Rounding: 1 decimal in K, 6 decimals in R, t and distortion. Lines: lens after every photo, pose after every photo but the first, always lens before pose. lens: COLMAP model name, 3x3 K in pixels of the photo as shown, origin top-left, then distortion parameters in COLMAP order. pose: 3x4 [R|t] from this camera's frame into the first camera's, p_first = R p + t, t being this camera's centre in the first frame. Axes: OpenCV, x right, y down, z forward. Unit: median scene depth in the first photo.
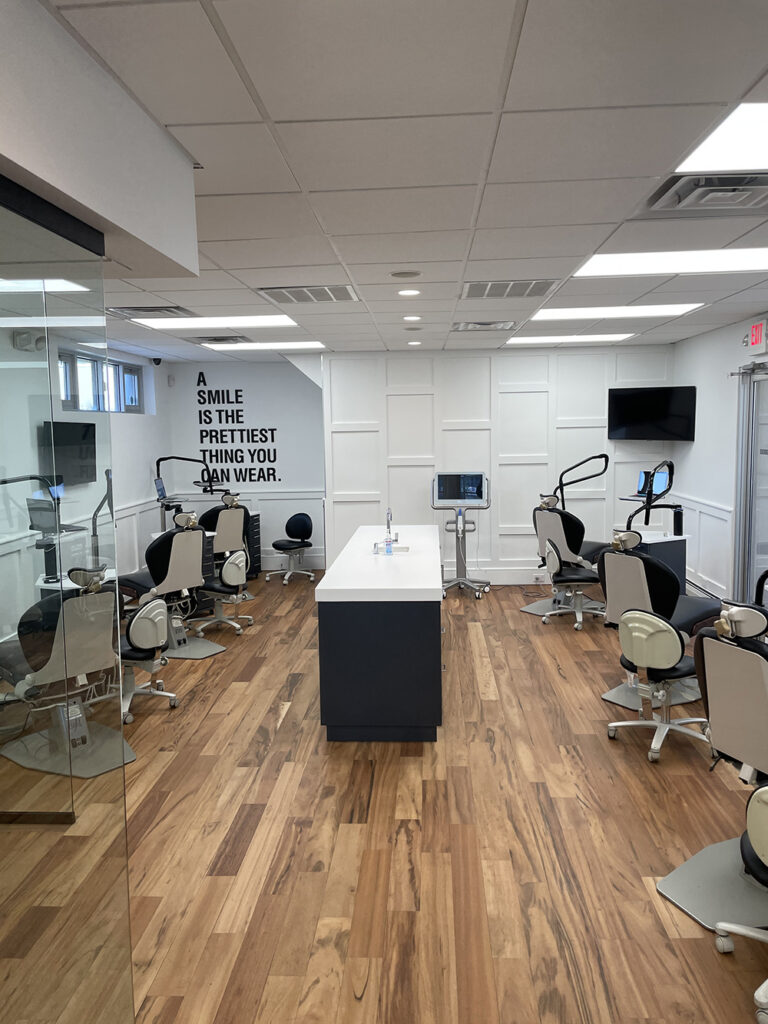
lens RADIAL K [[777.5, 0, 384.0], [0, 777.5, 512.0], [0, 0, 1]] dist [0.067321, -0.106018]
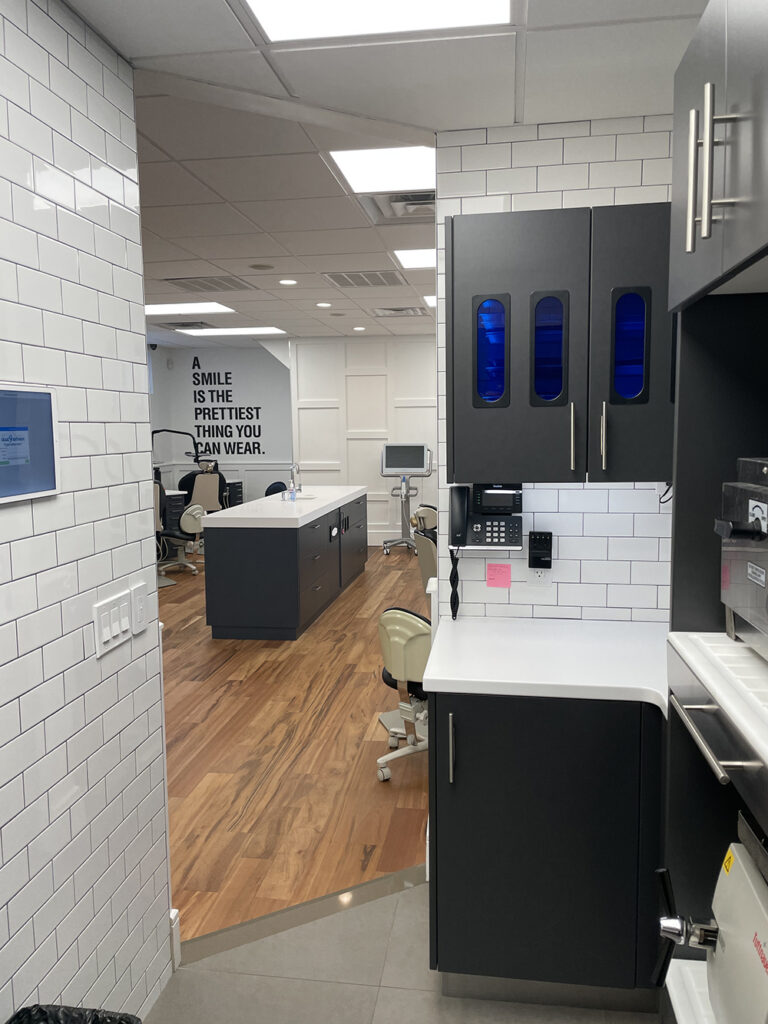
lens RADIAL K [[777.5, 0, 384.0], [0, 777.5, 512.0], [0, 0, 1]] dist [0.067321, -0.106018]
pose [[0.995532, 0.017372, -0.092817, 0.151826], [-0.016959, 0.999843, 0.005230, 0.037040], [0.092893, -0.003633, 0.995669, -0.110691]]
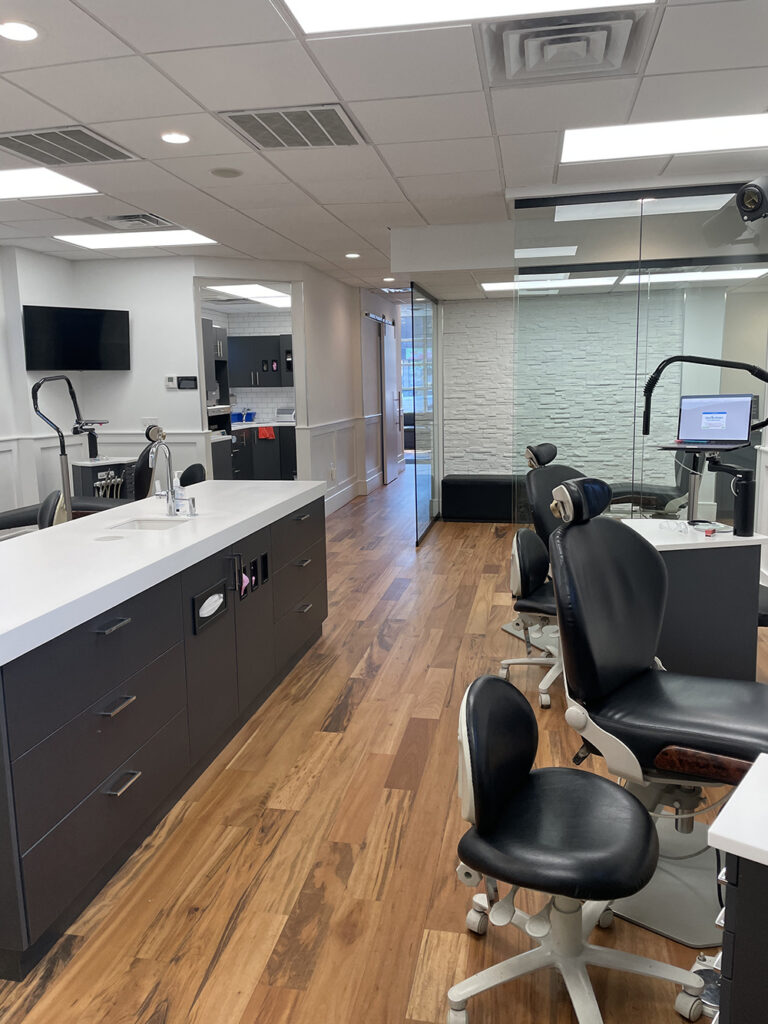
lens RADIAL K [[777.5, 0, 384.0], [0, 777.5, 512.0], [0, 0, 1]] dist [0.067321, -0.106018]
pose [[-0.990106, 0.014716, 0.139546, -0.140250], [0.051523, 0.963146, 0.263997, -0.057403], [-0.130518, 0.268575, -0.954376, 0.906235]]
